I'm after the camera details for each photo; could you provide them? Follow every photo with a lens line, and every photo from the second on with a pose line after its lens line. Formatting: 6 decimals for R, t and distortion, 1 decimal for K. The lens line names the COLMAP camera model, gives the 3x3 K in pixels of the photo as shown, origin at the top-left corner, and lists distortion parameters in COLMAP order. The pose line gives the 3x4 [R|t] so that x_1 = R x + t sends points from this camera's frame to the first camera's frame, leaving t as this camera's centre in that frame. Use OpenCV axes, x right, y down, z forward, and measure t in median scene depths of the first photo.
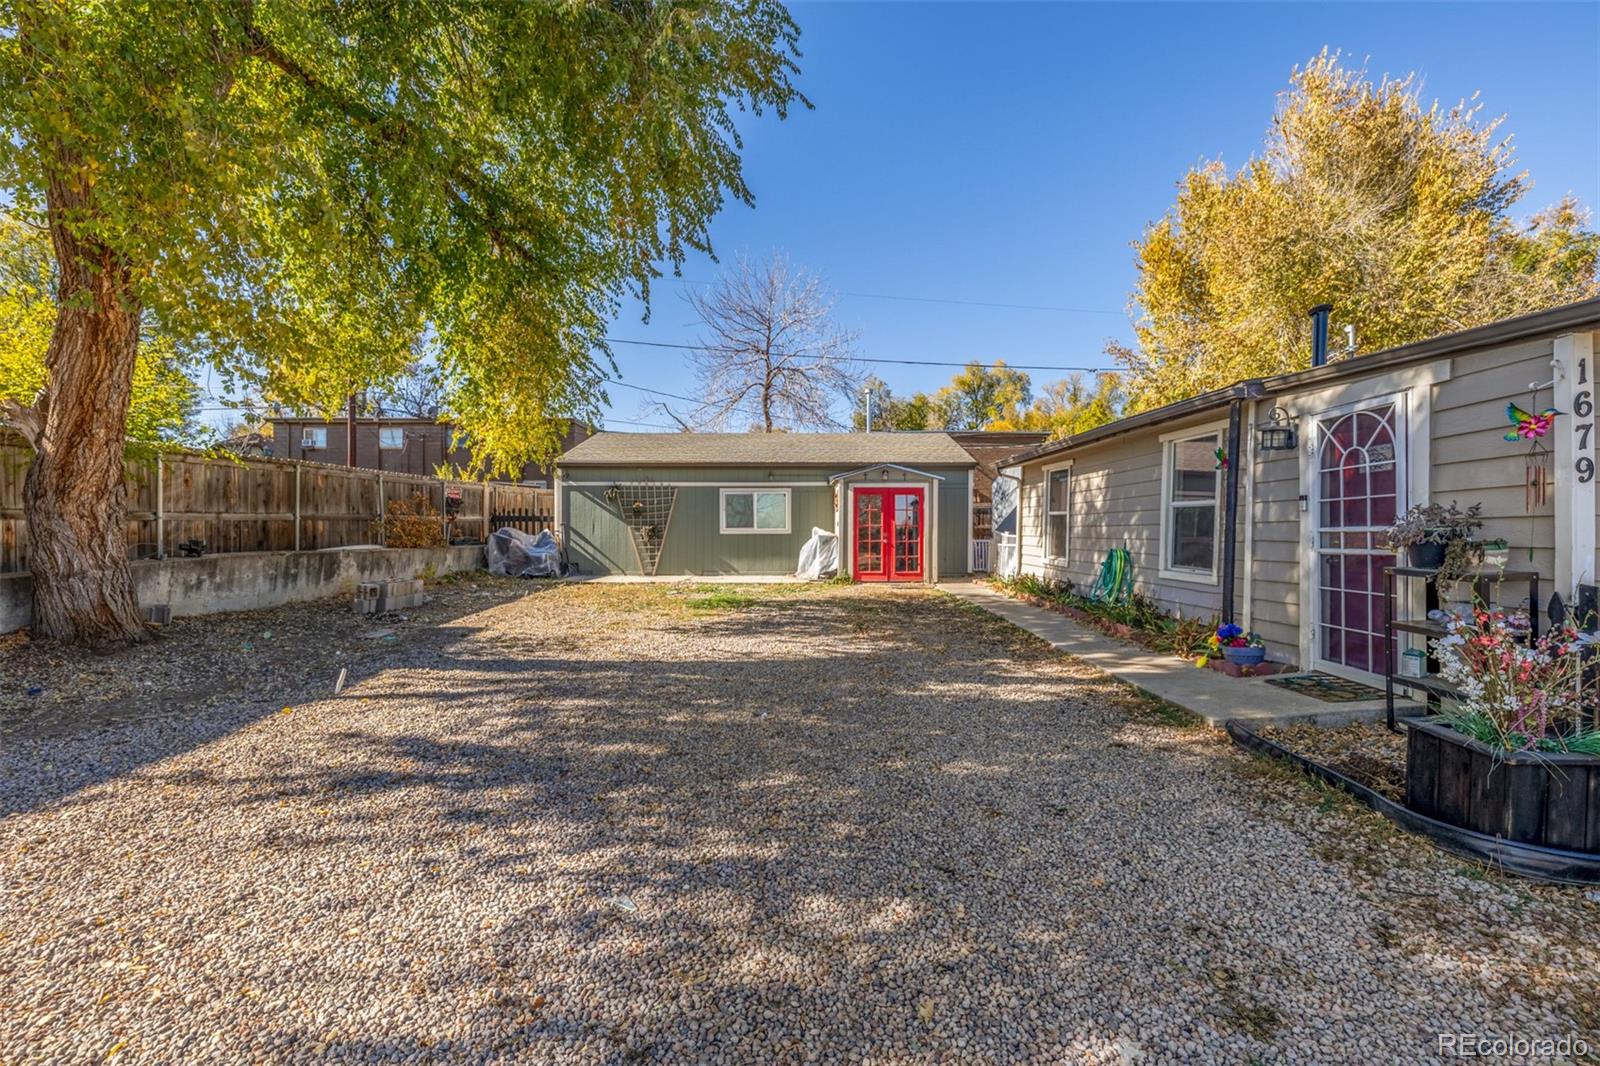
lens RADIAL K [[676.4, 0, 793.0], [0, 676.4, 532.0], [0, 0, 1]] dist [0.000509, 0.000715]
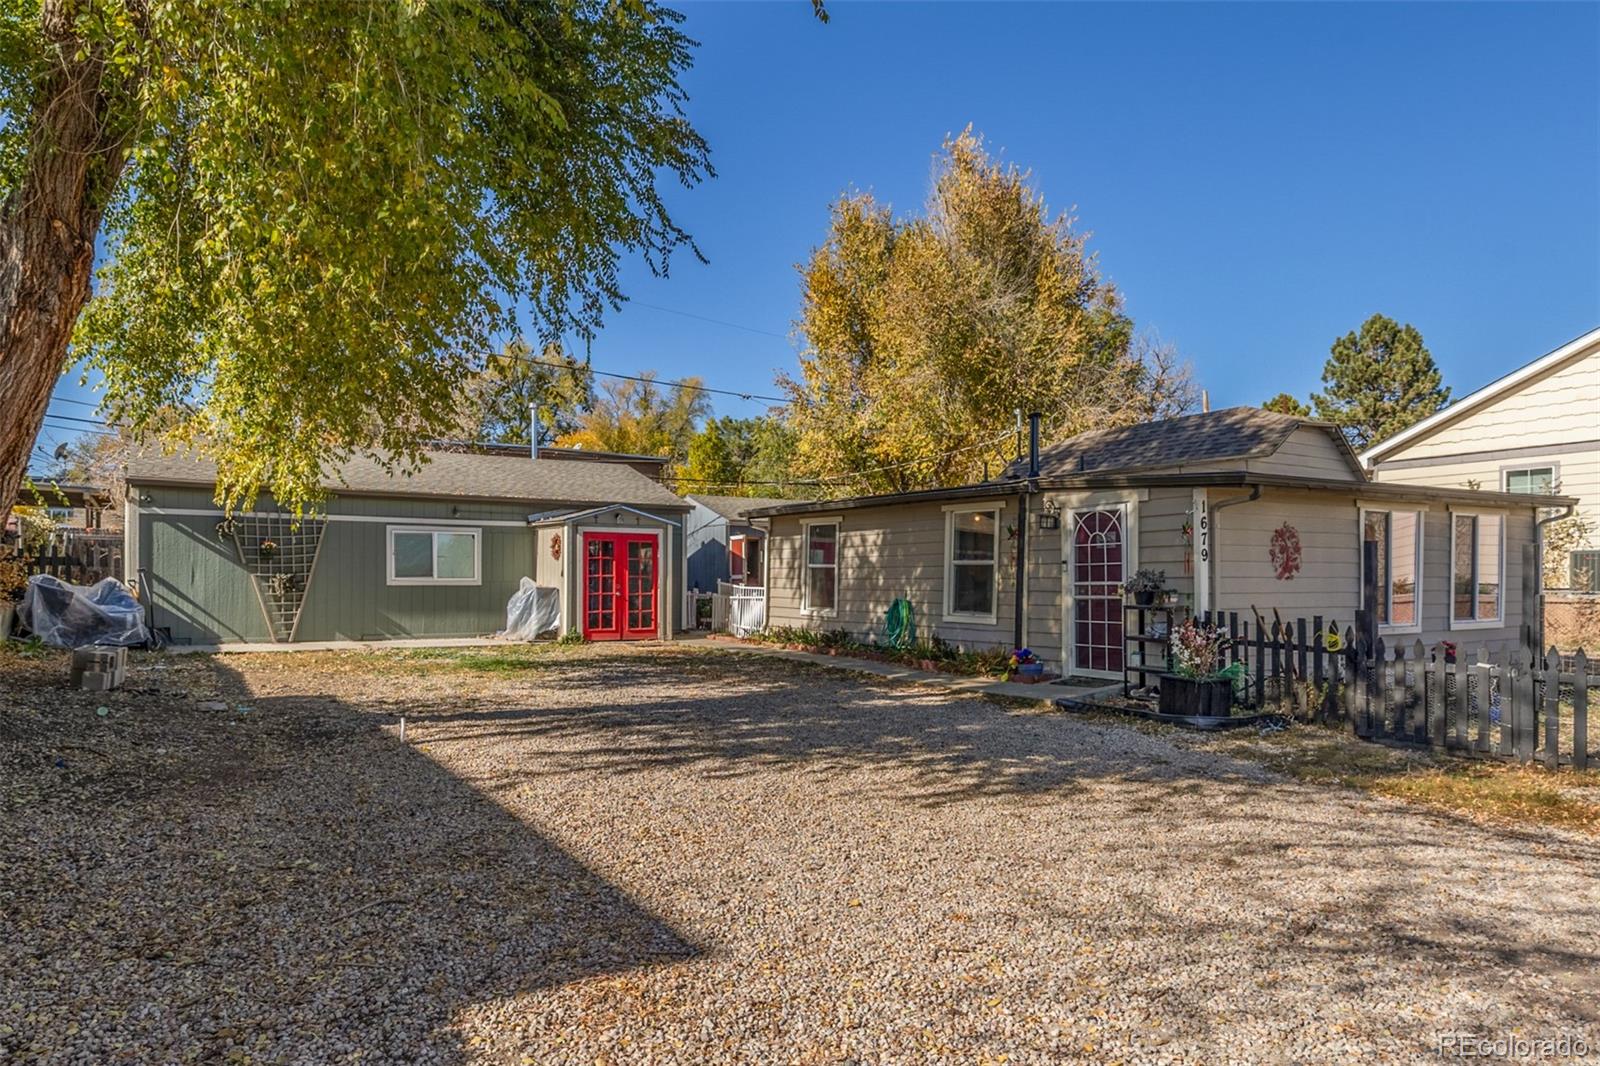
lens RADIAL K [[1022.2, 0, 778.9], [0, 1022.2, 565.4], [0, 0, 1]] dist [0.001880, 0.000334]
pose [[0.846664, 0.012149, 0.531989, -0.375946], [-0.003204, 0.999838, -0.017734, -0.000401], [-0.532118, 0.013311, 0.846565, -0.223721]]
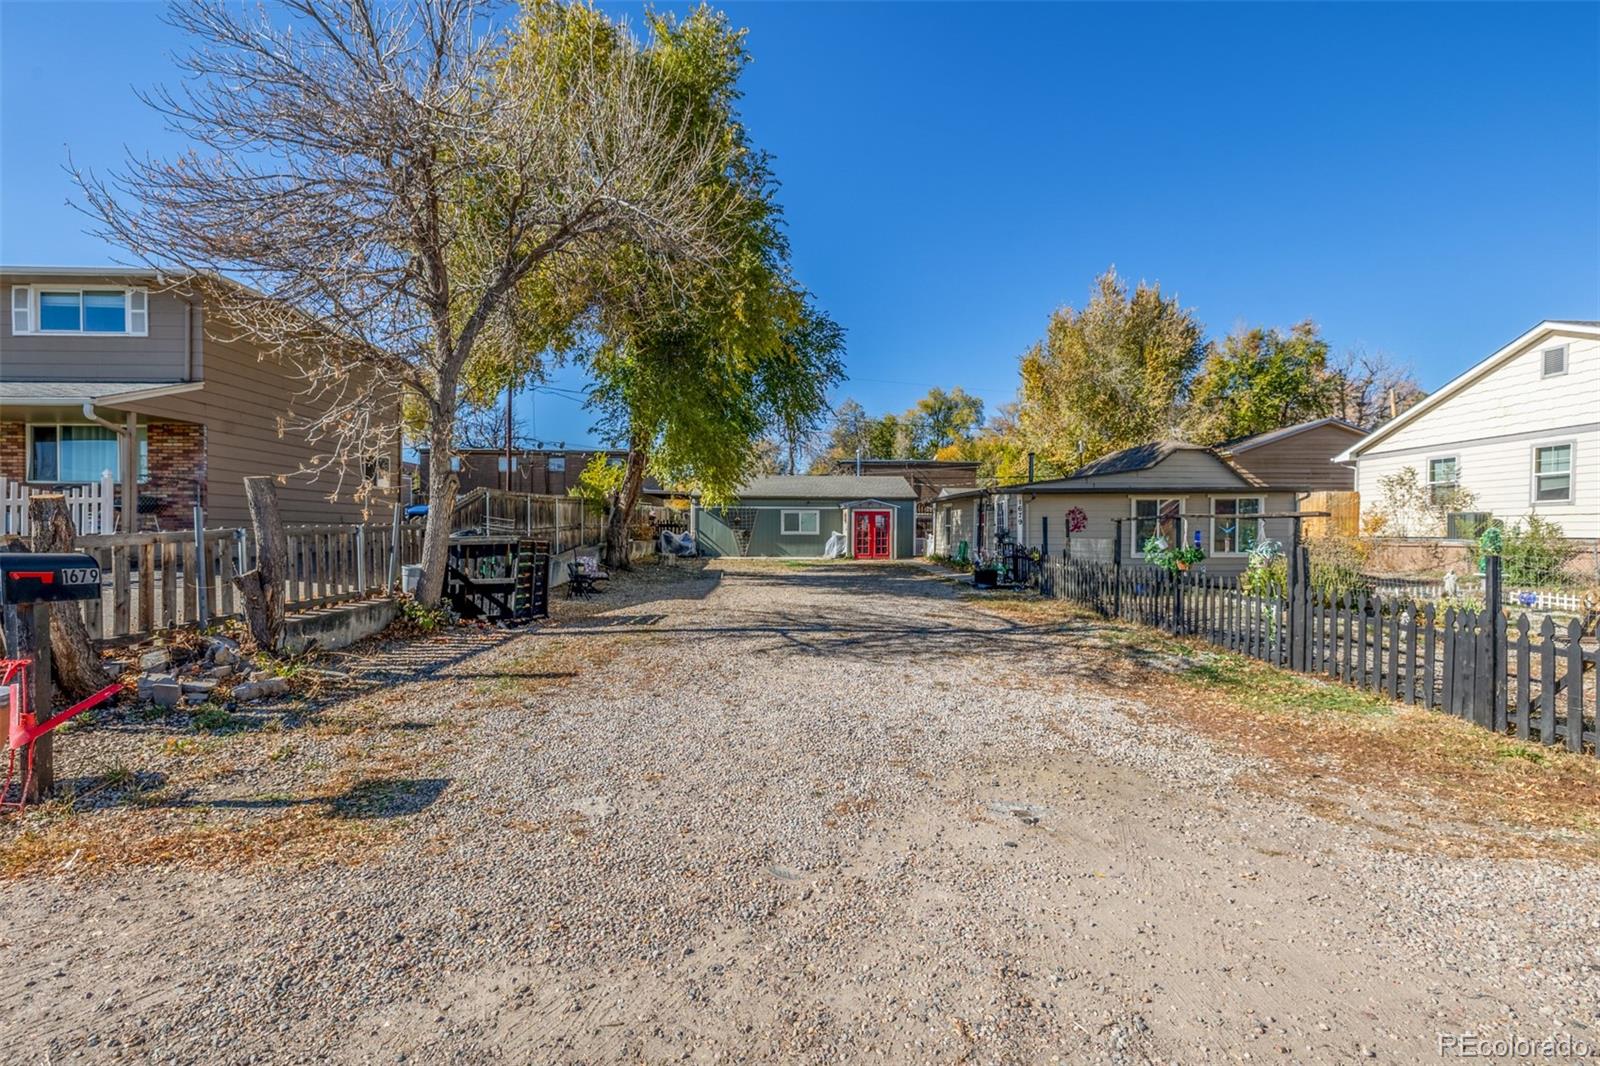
lens RADIAL K [[676.4, 0, 794.2], [0, 676.4, 538.2], [0, 0, 1]] dist [0.000509, 0.000715]
pose [[0.998997, 0.002779, 0.044683, -0.168175], [-0.003124, 0.999966, 0.007641, -0.001231], [-0.044660, -0.007773, 0.998972, -0.929554]]
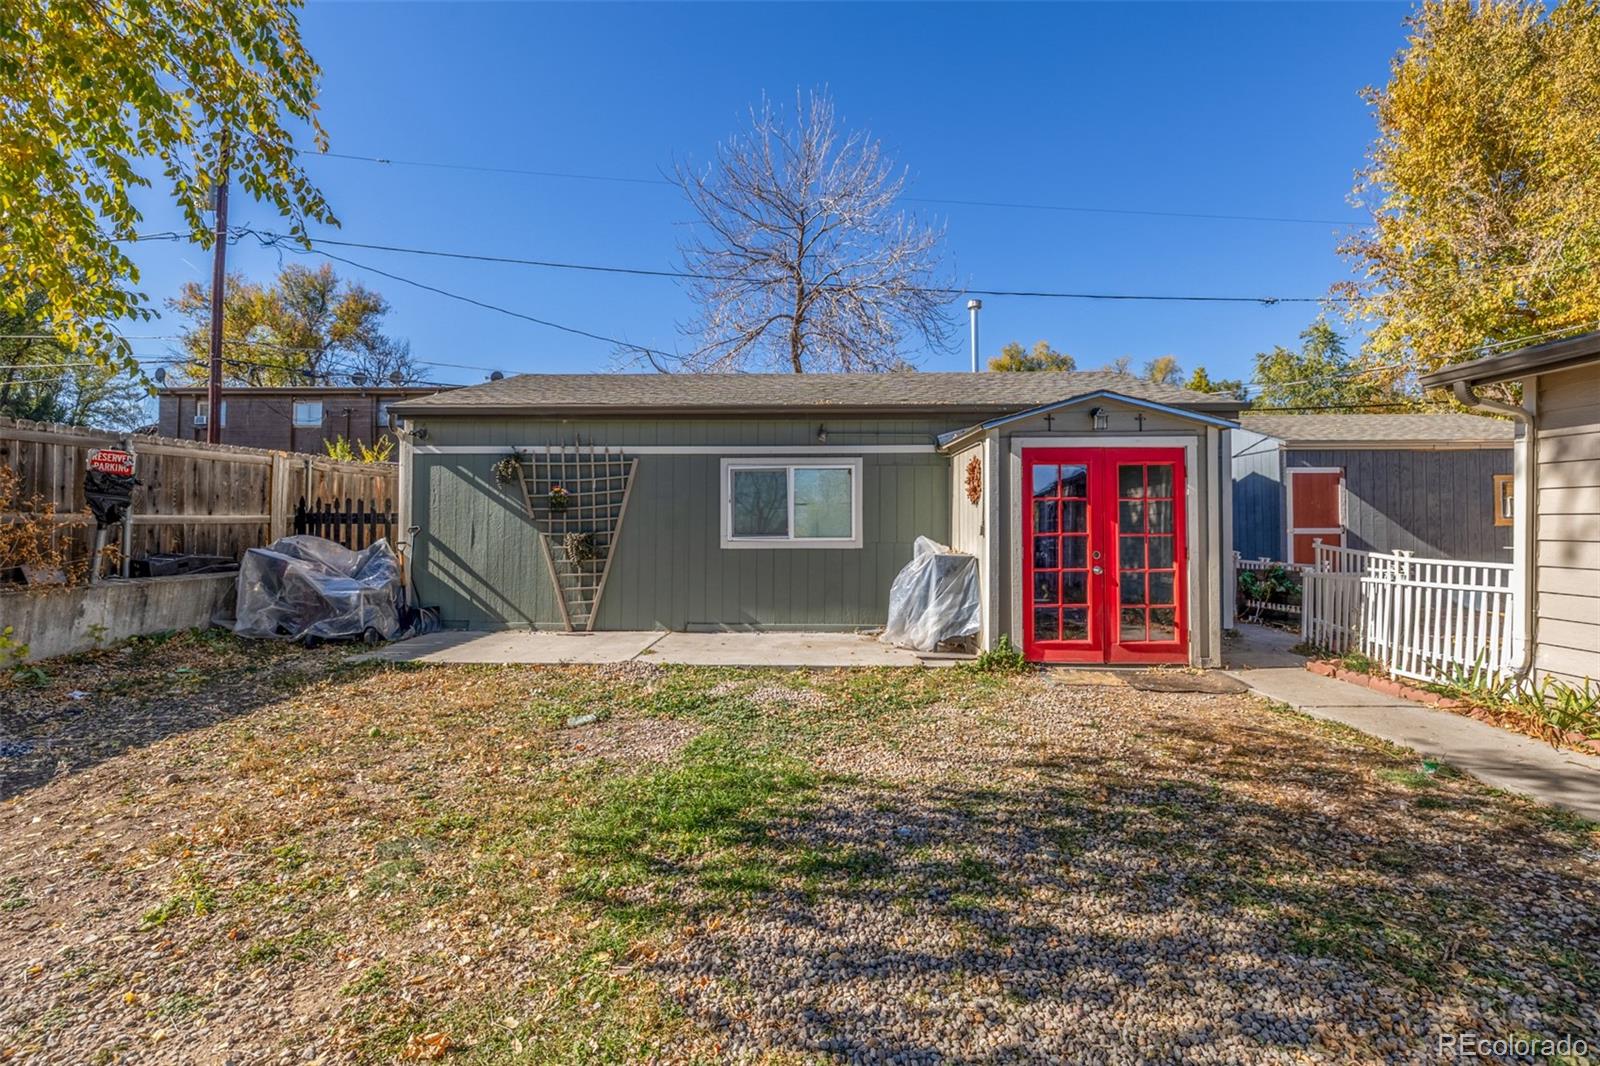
lens RADIAL K [[676.4, 0, 796.5], [0, 676.4, 522.3], [0, 0, 1]] dist [0.000509, 0.000715]
pose [[0.999885, -0.000114, -0.015149, -0.047900], [-0.000064, 0.999931, -0.011757, -0.011792], [0.015149, 0.011756, 0.999816, 0.539931]]
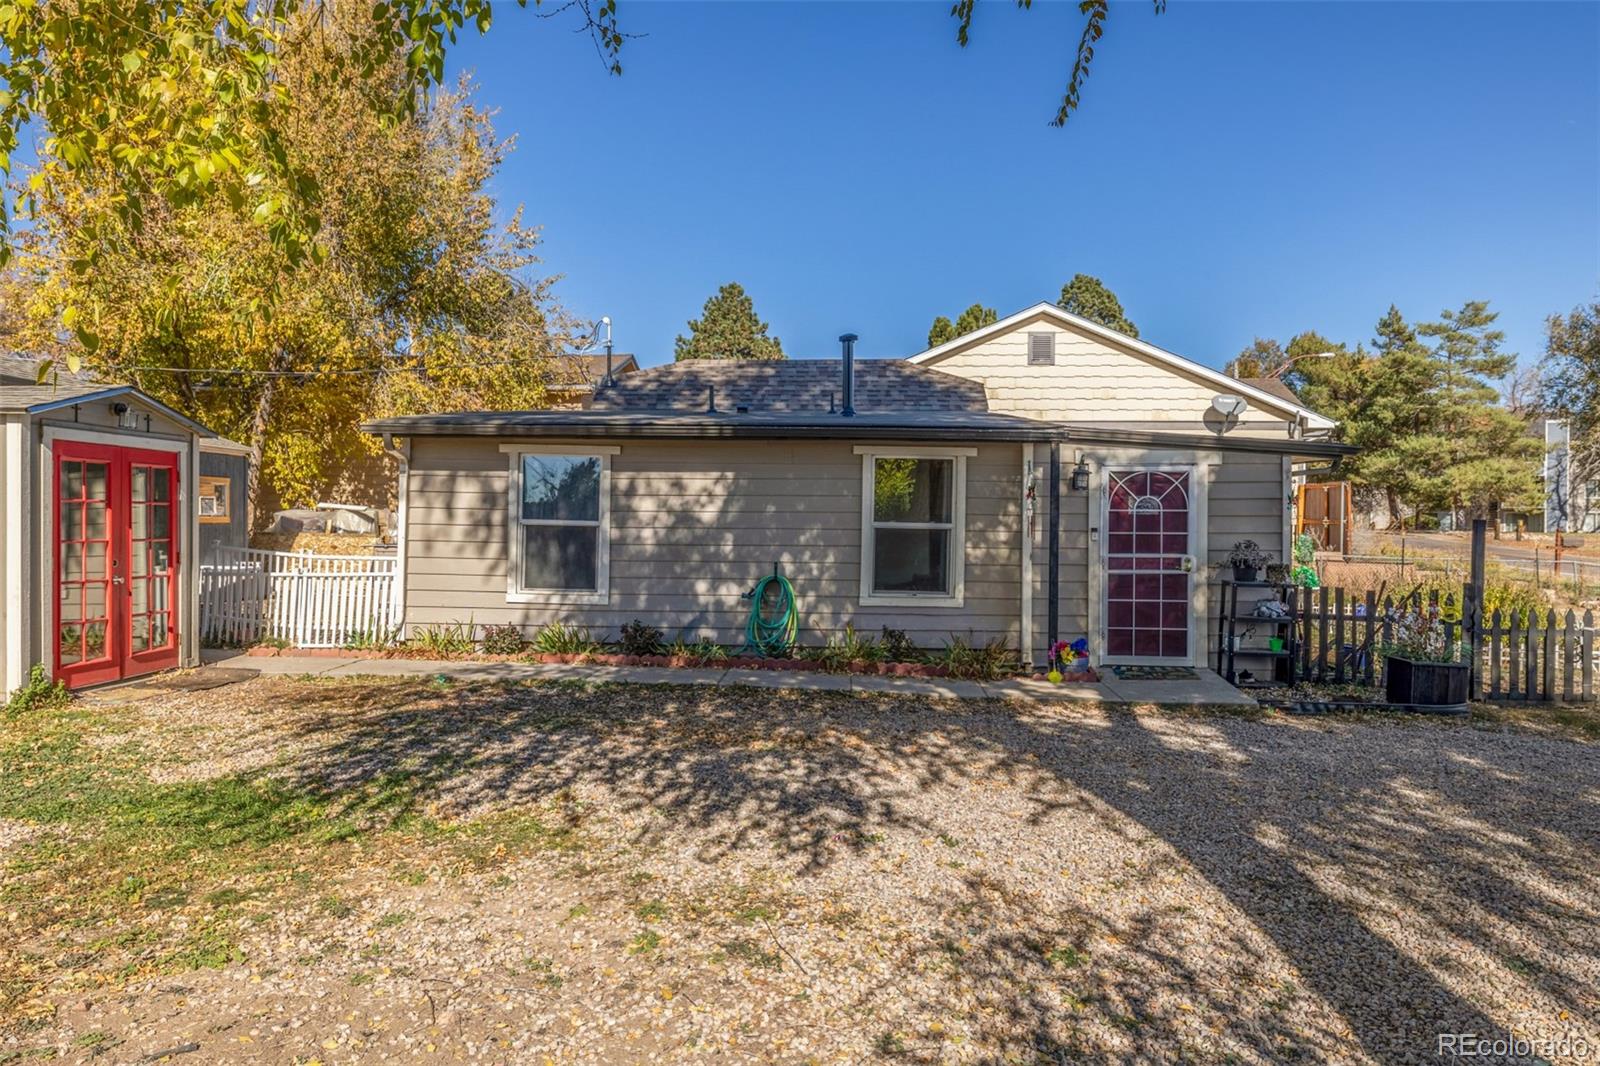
lens RADIAL K [[996.6, 0, 808.1], [0, 996.6, 521.6], [0, 0, 1]] dist [-0.000990, 0.000663]
pose [[0.035031, -0.000703, 0.999386, -0.418544], [-0.008167, 0.999966, 0.000989, -0.023797], [-0.999353, -0.008197, 0.035024, 0.548526]]
